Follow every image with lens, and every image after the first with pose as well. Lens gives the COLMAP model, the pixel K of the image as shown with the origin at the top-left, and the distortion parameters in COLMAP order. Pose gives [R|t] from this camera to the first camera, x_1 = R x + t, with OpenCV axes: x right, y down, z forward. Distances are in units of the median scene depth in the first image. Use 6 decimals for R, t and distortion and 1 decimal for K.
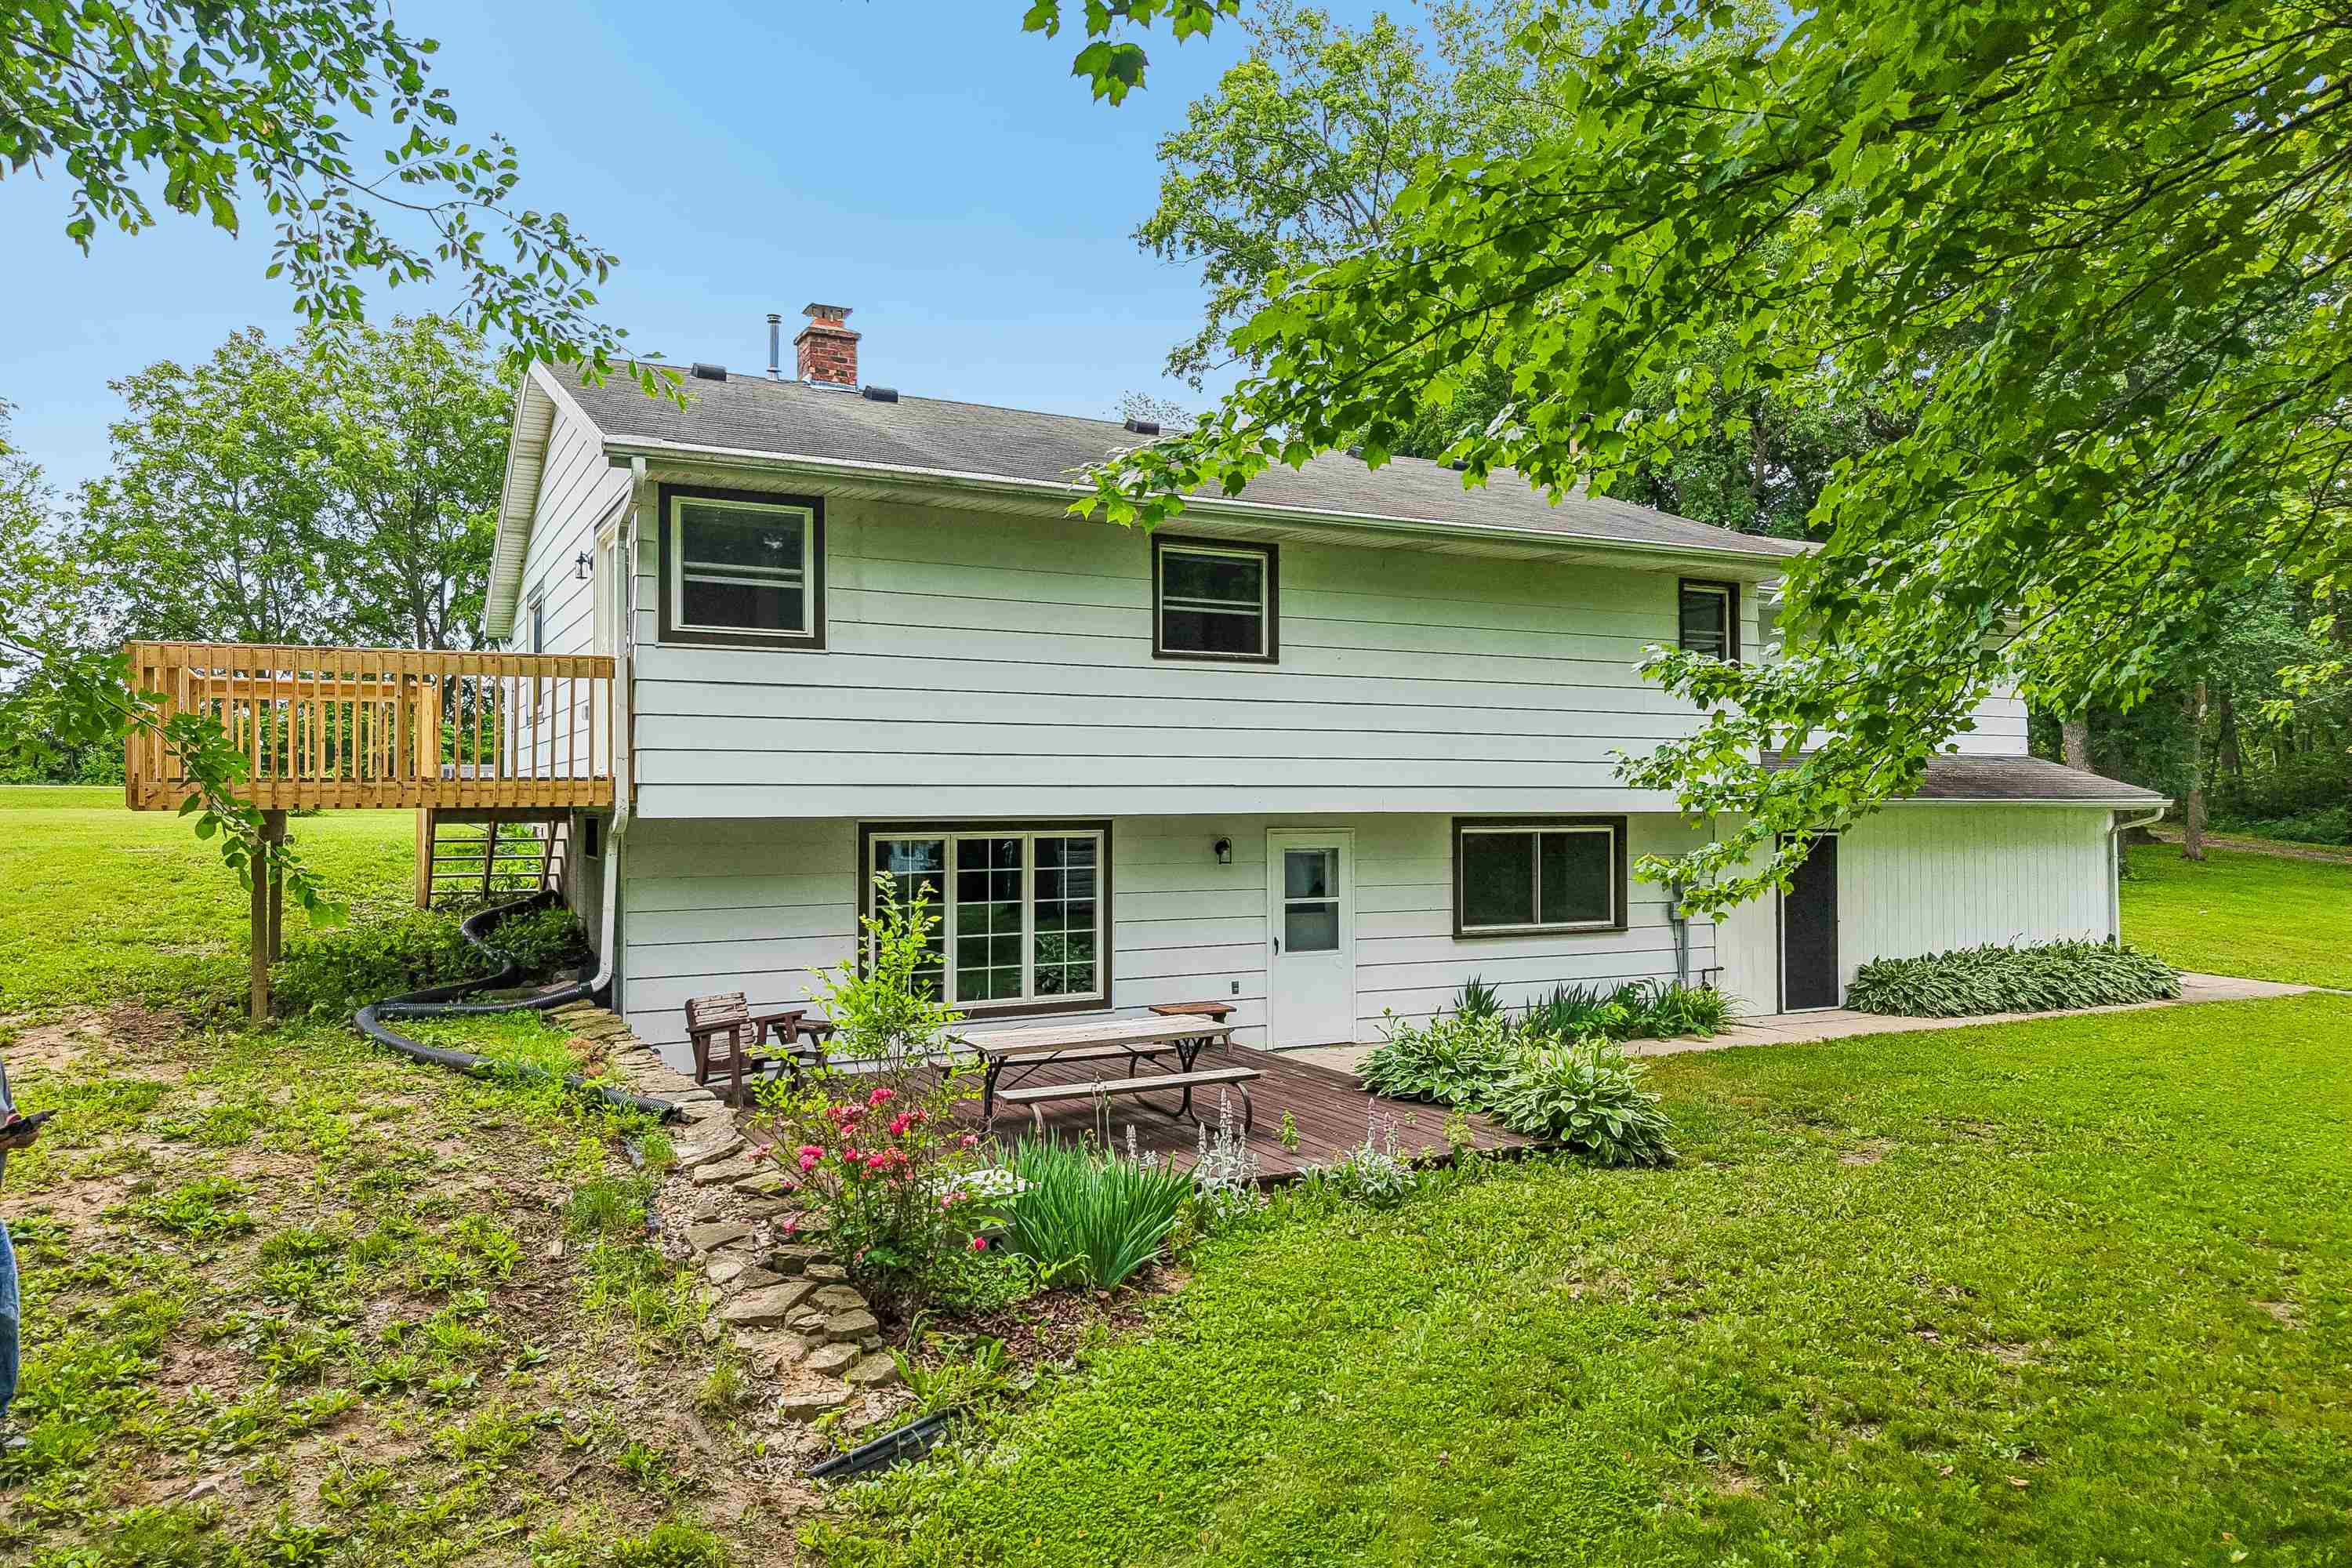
lens RADIAL K [[1568.7, 0, 1176.0], [0, 1568.7, 784.0], [0, 0, 1]] dist [0.011168, 0.001441]
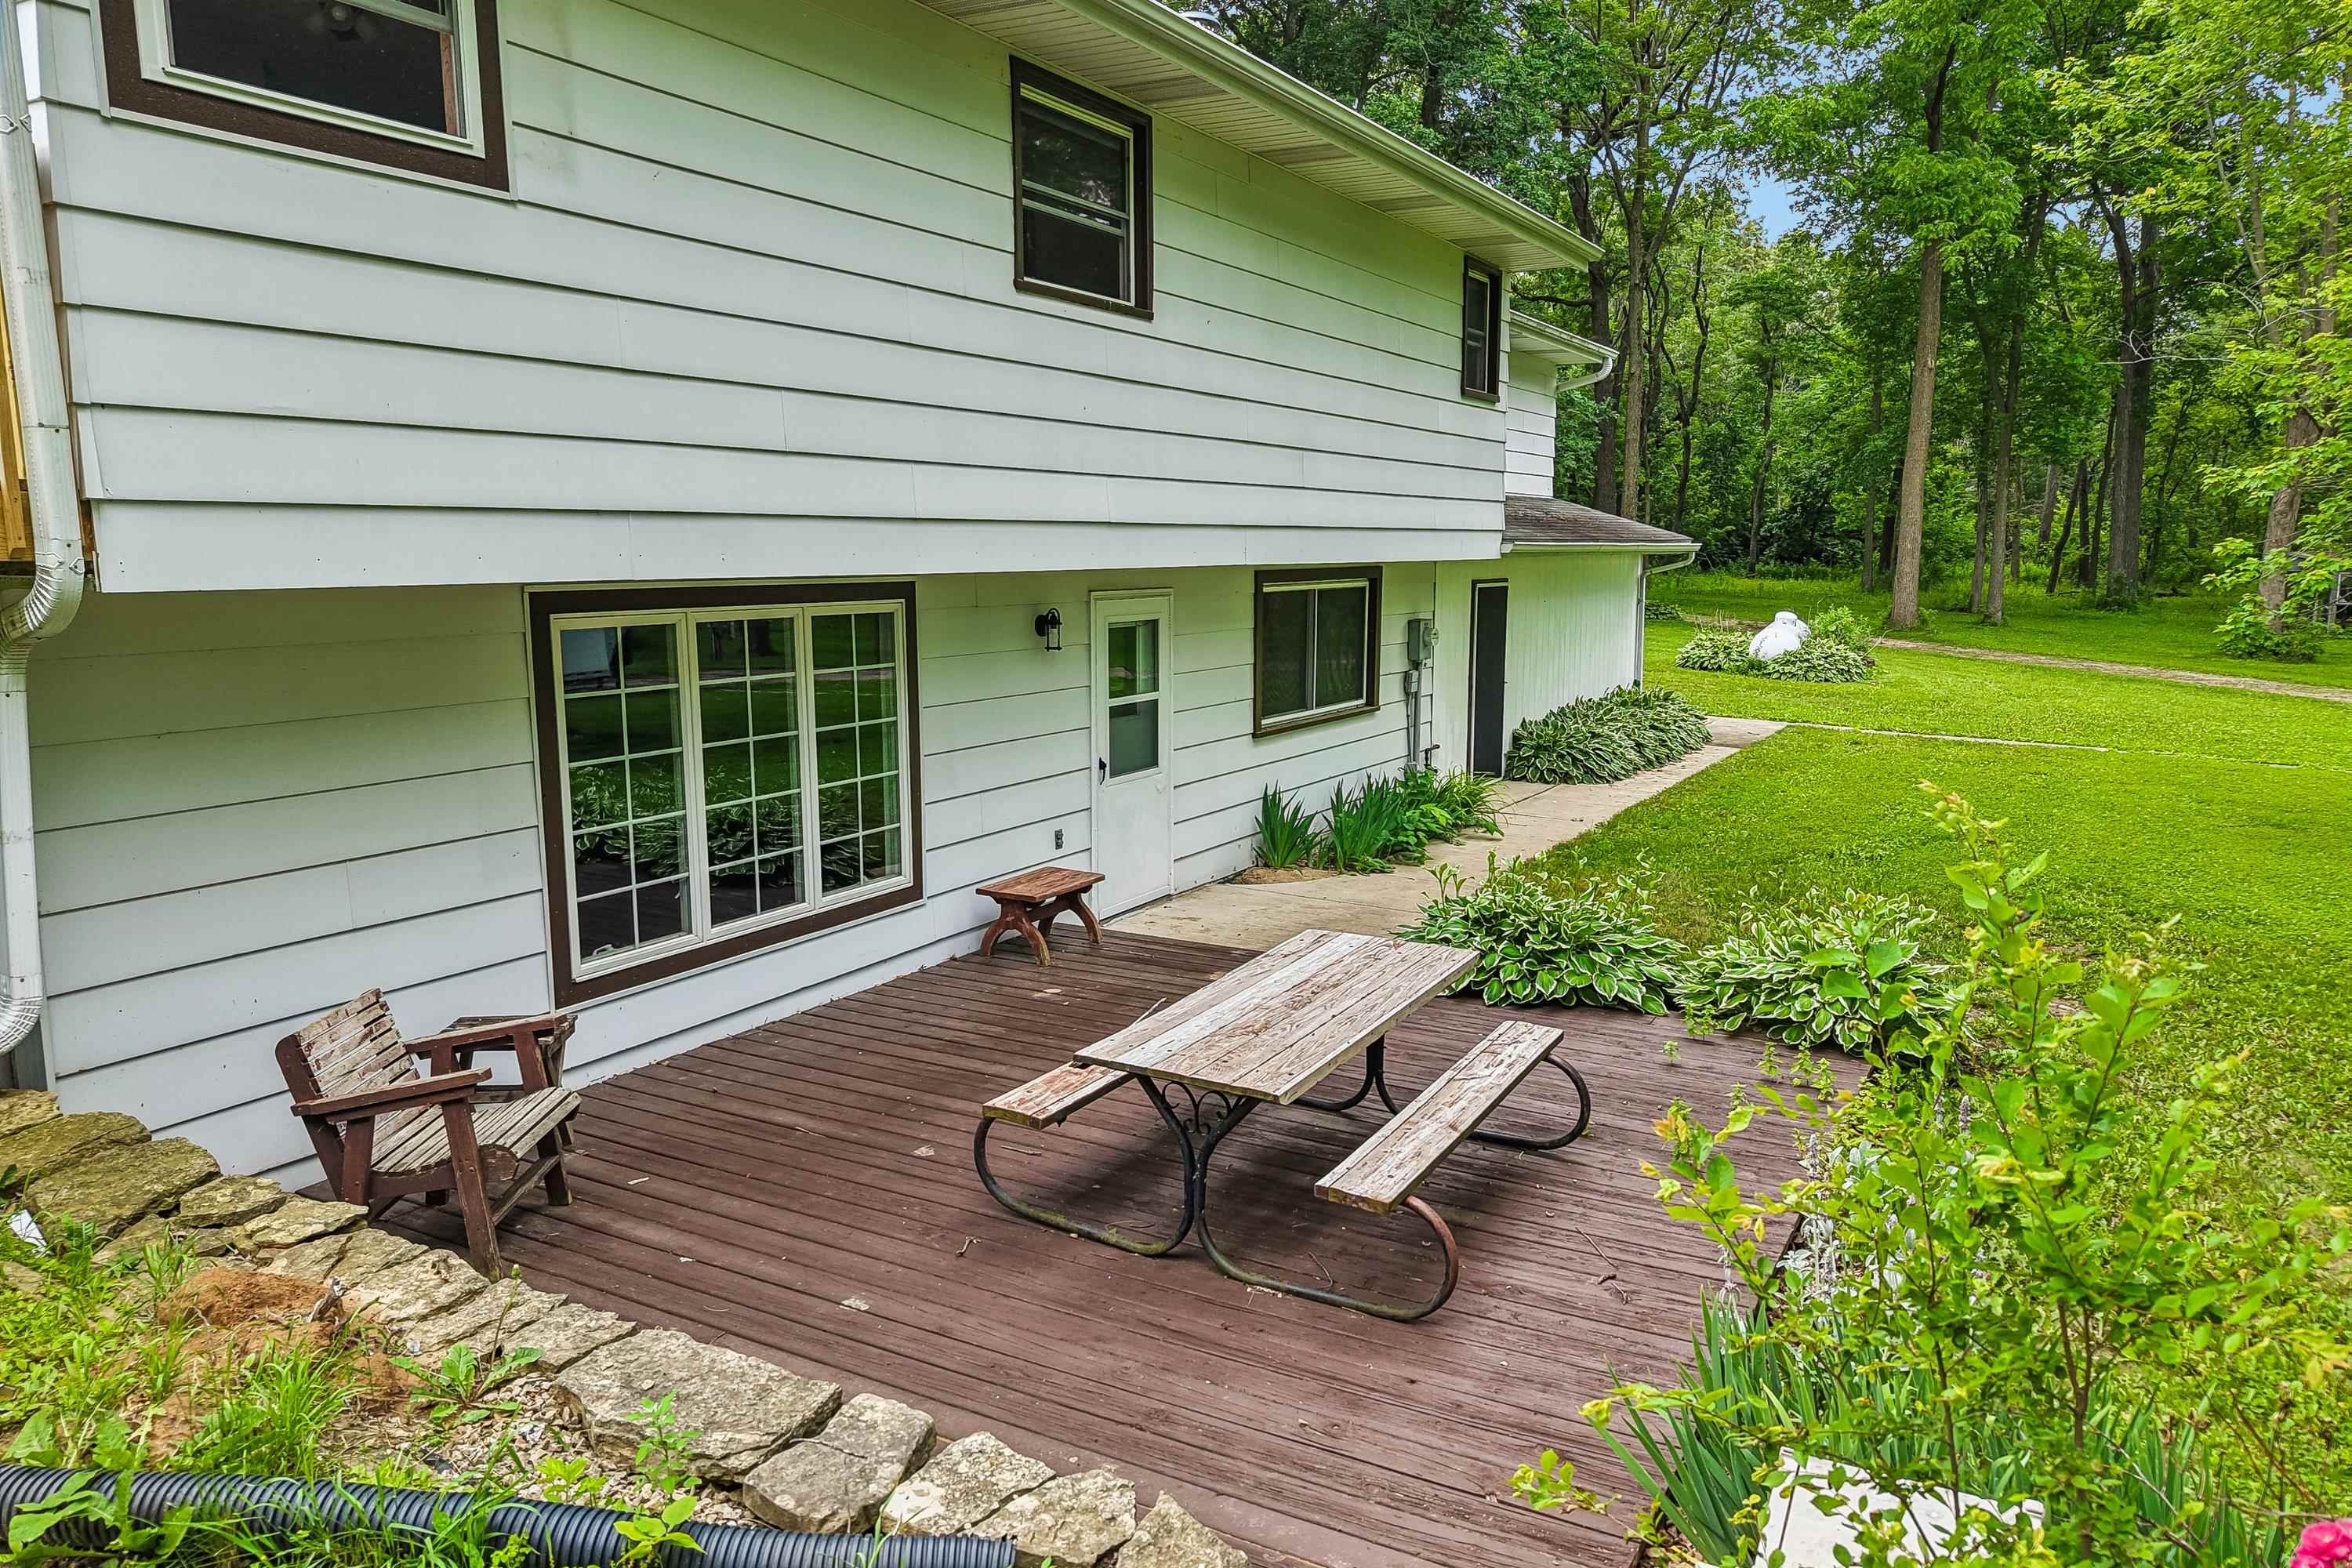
lens RADIAL K [[1573.2, 0, 1179.1], [0, 1573.2, 821.1], [0, 0, 1]] dist [0.052826, -0.063348]
pose [[0.847852, -0.088709, 0.522760, -0.255757], [-0.011995, 0.982444, 0.186170, 0.000143], [-0.530097, -0.164115, 0.831903, 0.423428]]
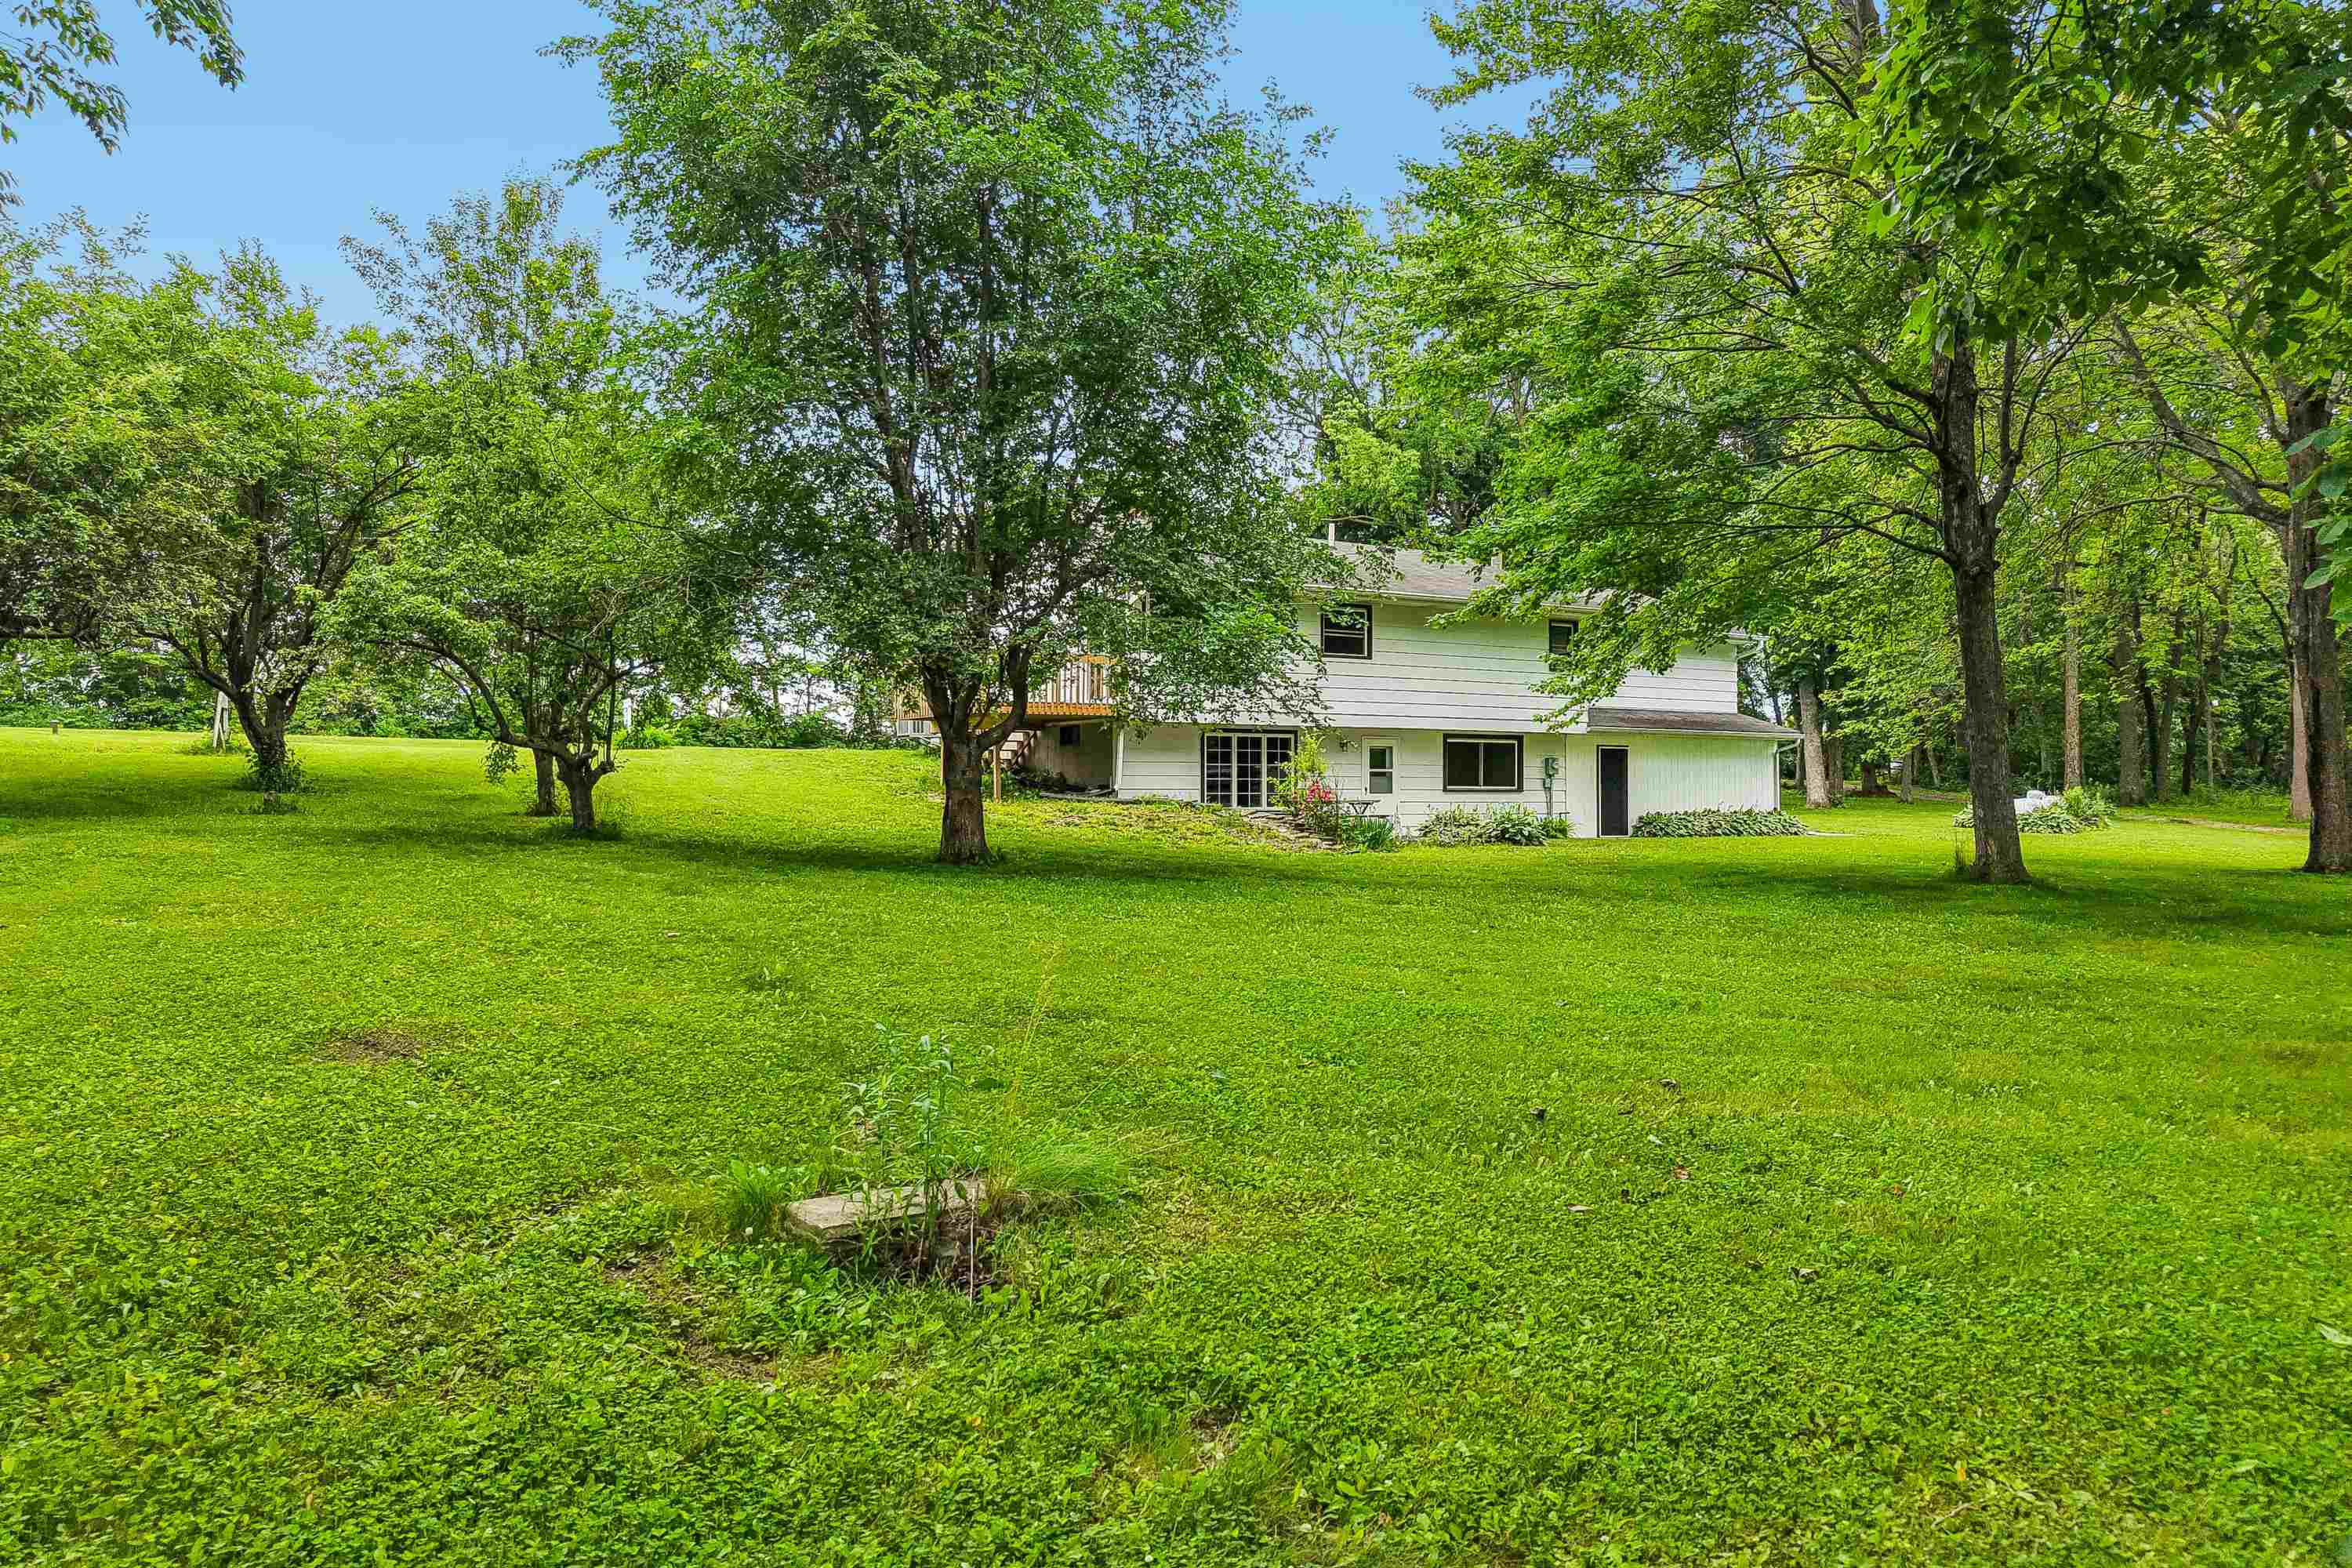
lens RADIAL K [[1620.2, 0, 1161.2], [0, 1620.2, 790.7], [0, 0, 1]] dist [0.008291, 0.001940]
pose [[0.997060, -0.000223, 0.076626, -0.384639], [-0.000431, 0.999964, 0.008518, 0.084458], [-0.076625, -0.008526, 0.997024, -1.190334]]
